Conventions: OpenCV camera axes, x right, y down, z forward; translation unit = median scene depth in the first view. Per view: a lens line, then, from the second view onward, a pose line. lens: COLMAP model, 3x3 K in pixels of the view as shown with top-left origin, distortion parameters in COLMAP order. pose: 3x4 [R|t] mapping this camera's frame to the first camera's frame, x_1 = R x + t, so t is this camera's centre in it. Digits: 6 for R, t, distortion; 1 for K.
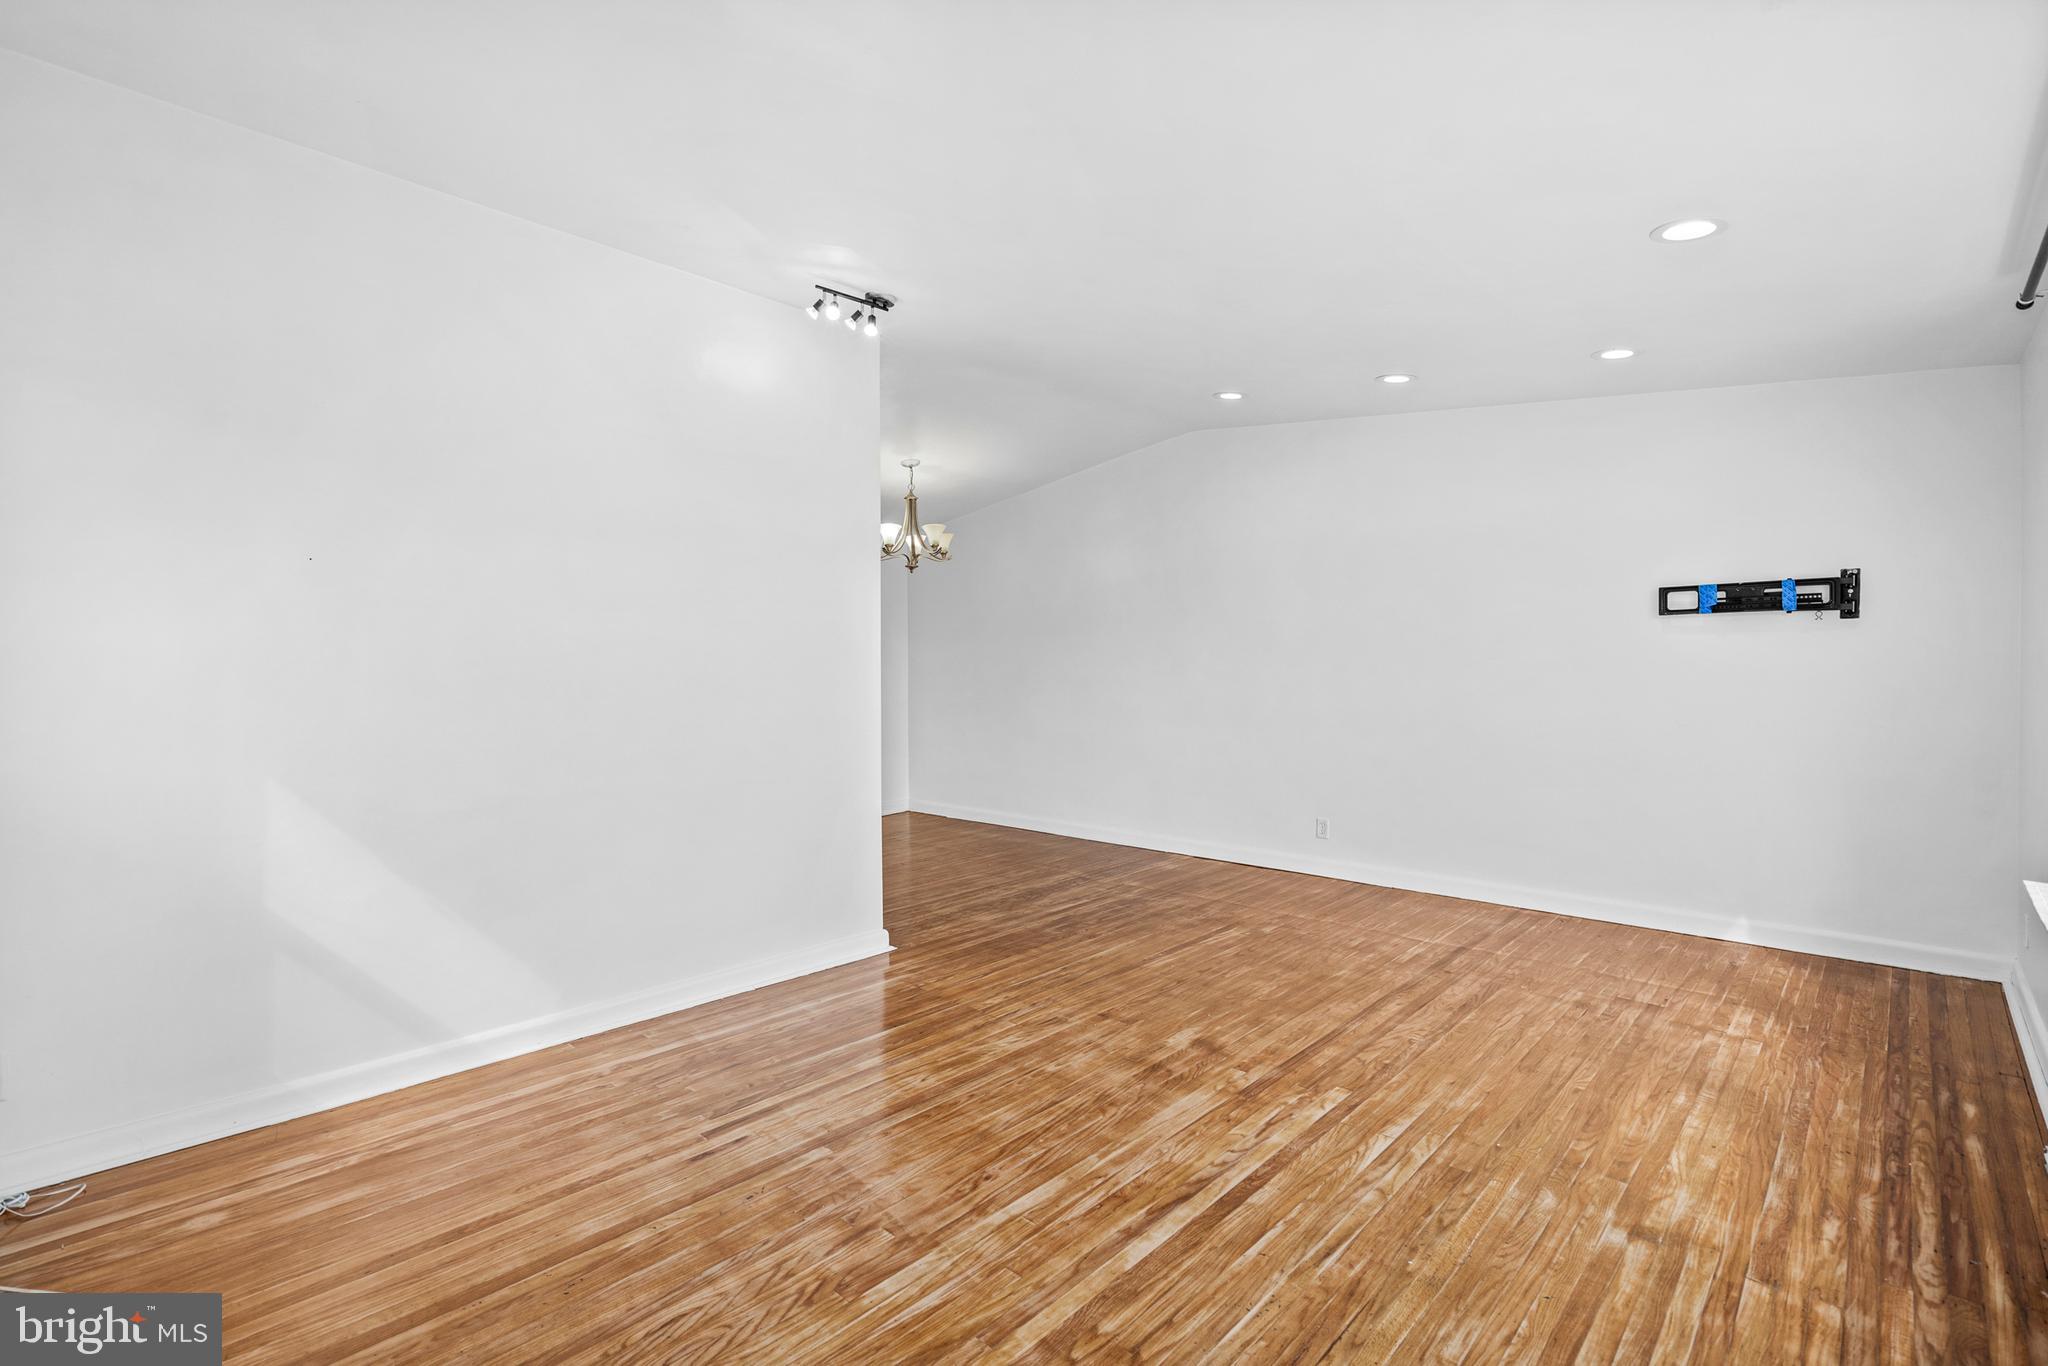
lens RADIAL K [[947.1, 0, 1012.6], [0, 947.1, 676.2], [0, 0, 1]] dist [-0.001896, 0.000183]
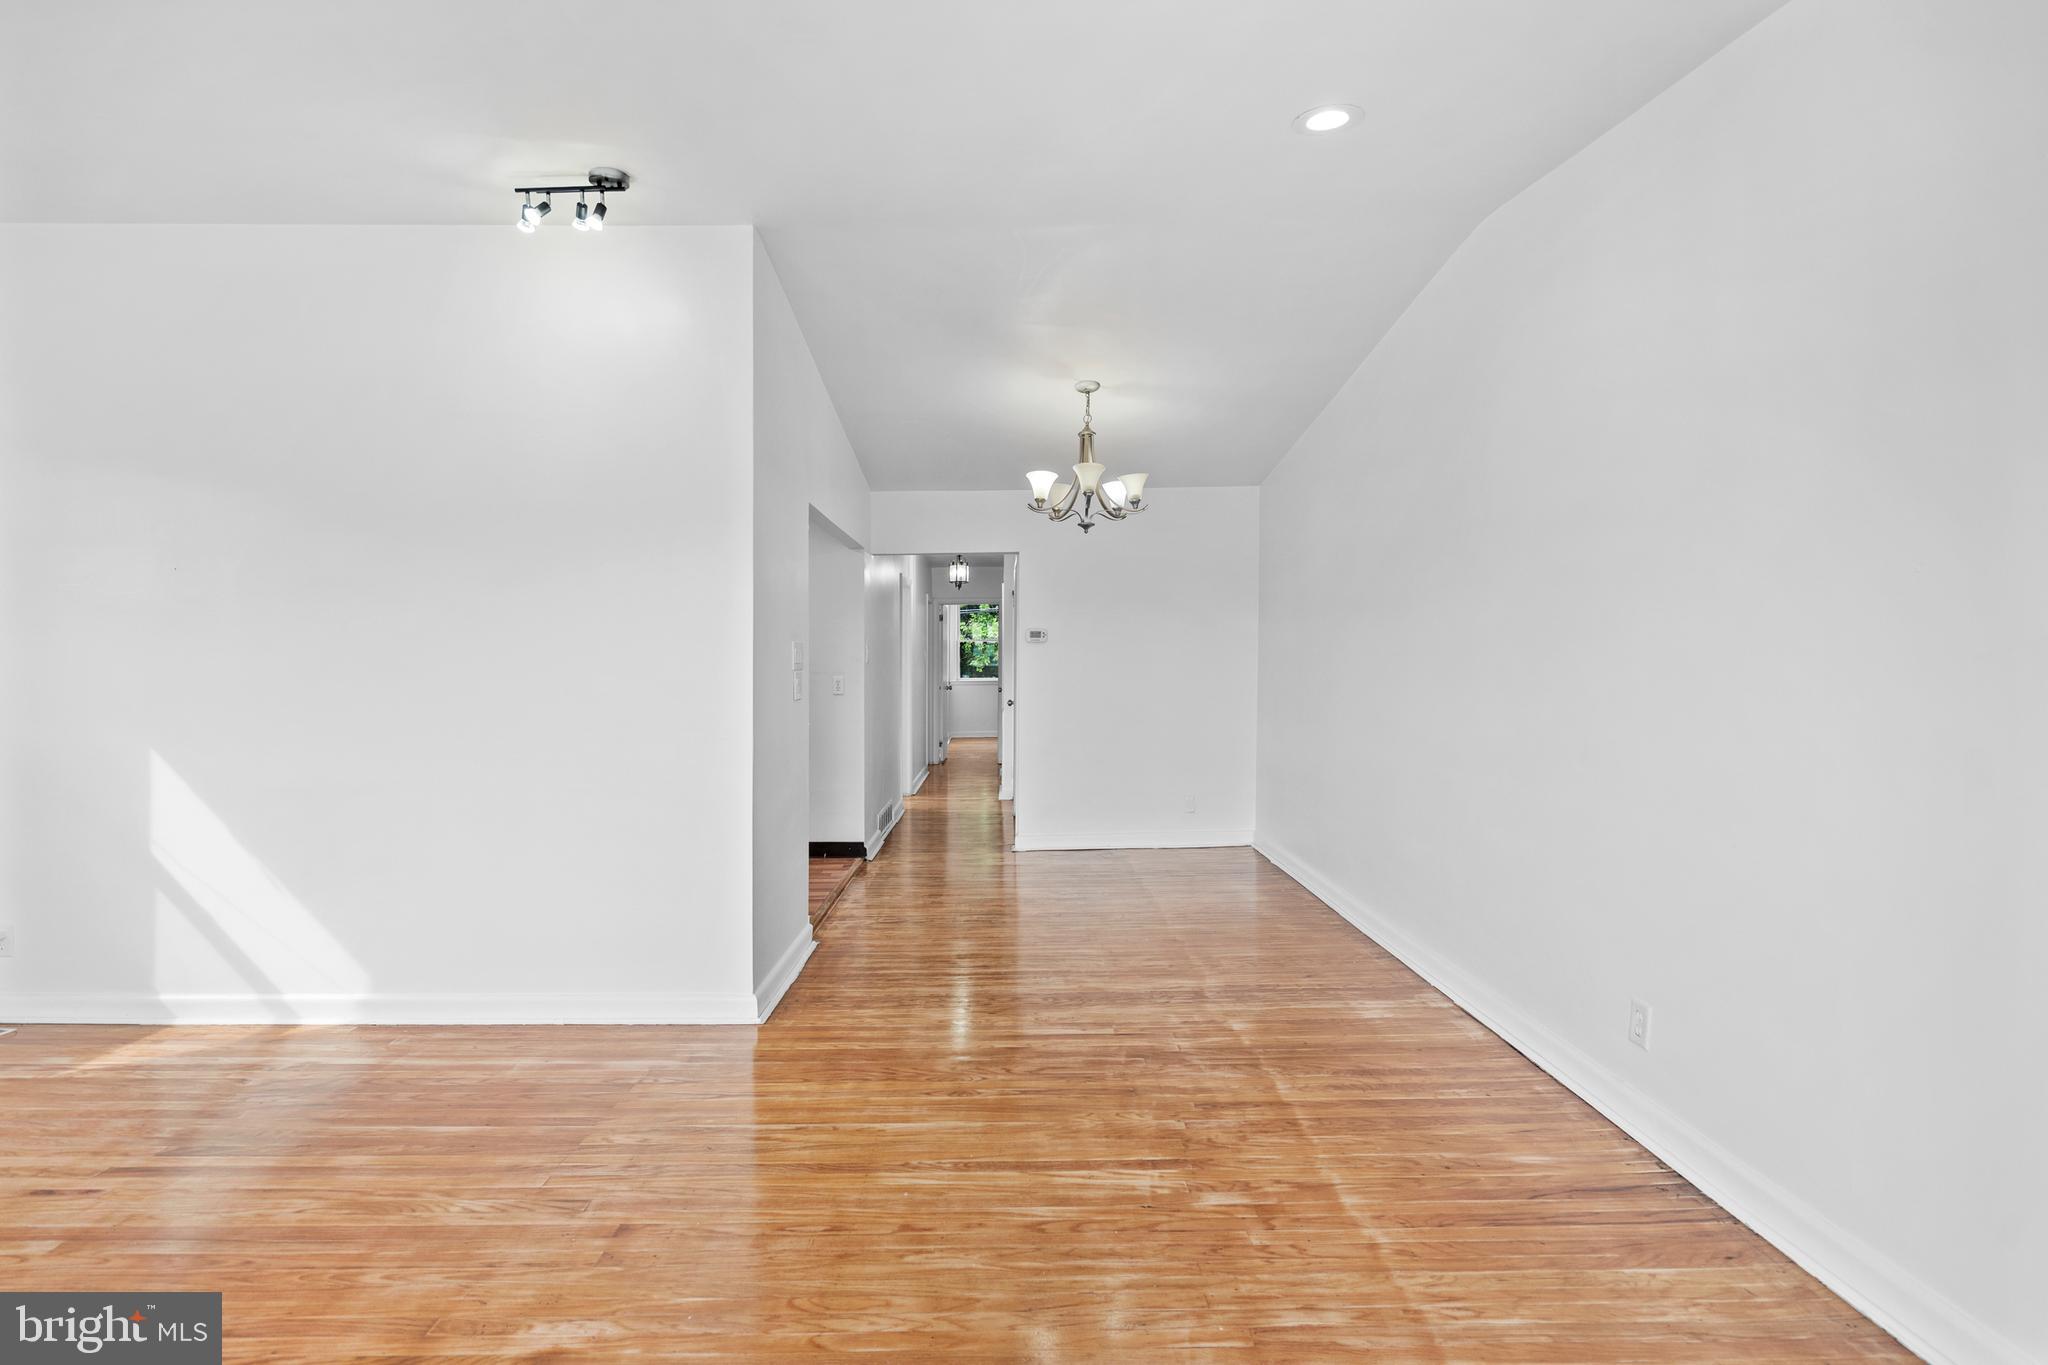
lens RADIAL K [[947.1, 0, 1020.5], [0, 947.1, 677.2], [0, 0, 1]] dist [-0.001896, 0.000183]
pose [[0.690265, 0.017203, -0.723352, 0.624002], [-0.009424, 0.999846, 0.014785, -0.007141], [0.723496, -0.003389, 0.690321, 0.677780]]
